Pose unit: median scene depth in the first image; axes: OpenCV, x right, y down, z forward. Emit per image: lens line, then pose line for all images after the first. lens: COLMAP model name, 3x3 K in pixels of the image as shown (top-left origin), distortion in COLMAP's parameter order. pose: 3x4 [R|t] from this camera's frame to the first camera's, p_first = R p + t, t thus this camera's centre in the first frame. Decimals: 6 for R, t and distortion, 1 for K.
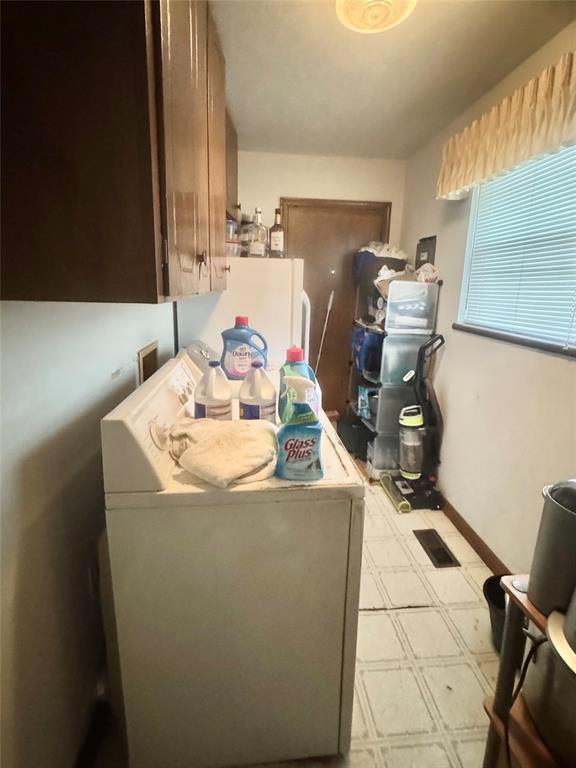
lens RADIAL K [[358.6, 0, 288.6], [0, 358.6, 358.6], [0, 0, 1]] dist [-0.001258, -0.000084]
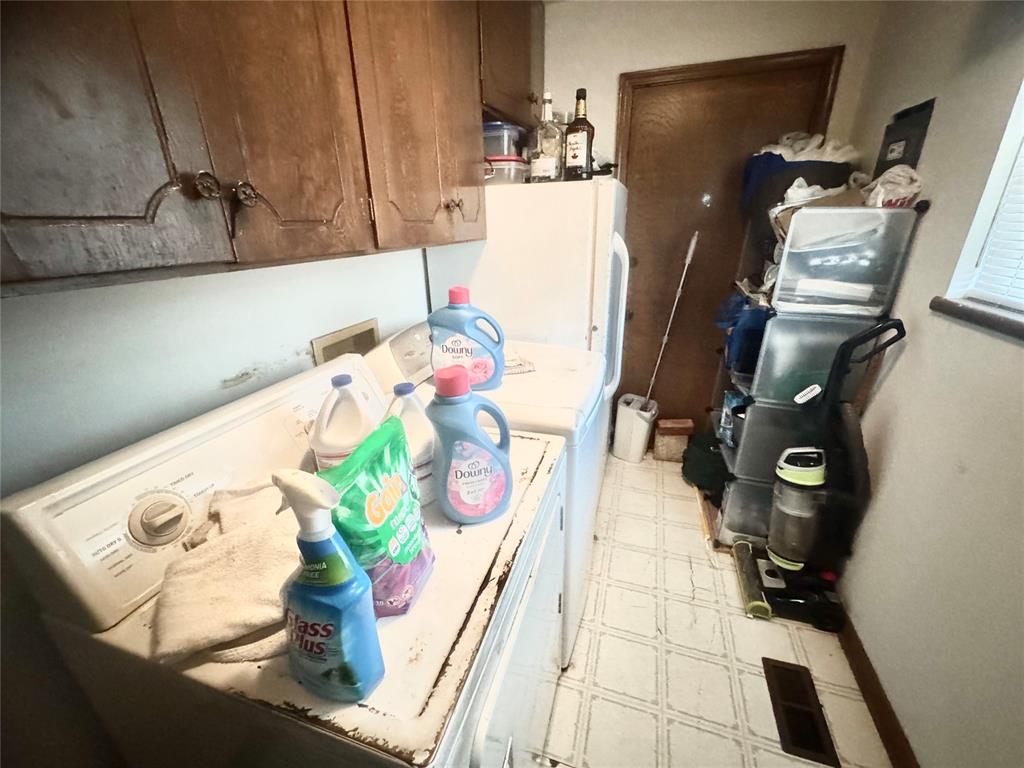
lens RADIAL K [[408.0, 0, 512.0], [0, 408.0, 384.0], [0, 0, 1]] dist [-0.003195, -0.000362]
pose [[0.914194, 0.106544, -0.391022, 0.162902], [-0.038096, 0.983145, 0.178816, -0.057214], [0.403483, -0.148576, 0.902844, 0.265743]]
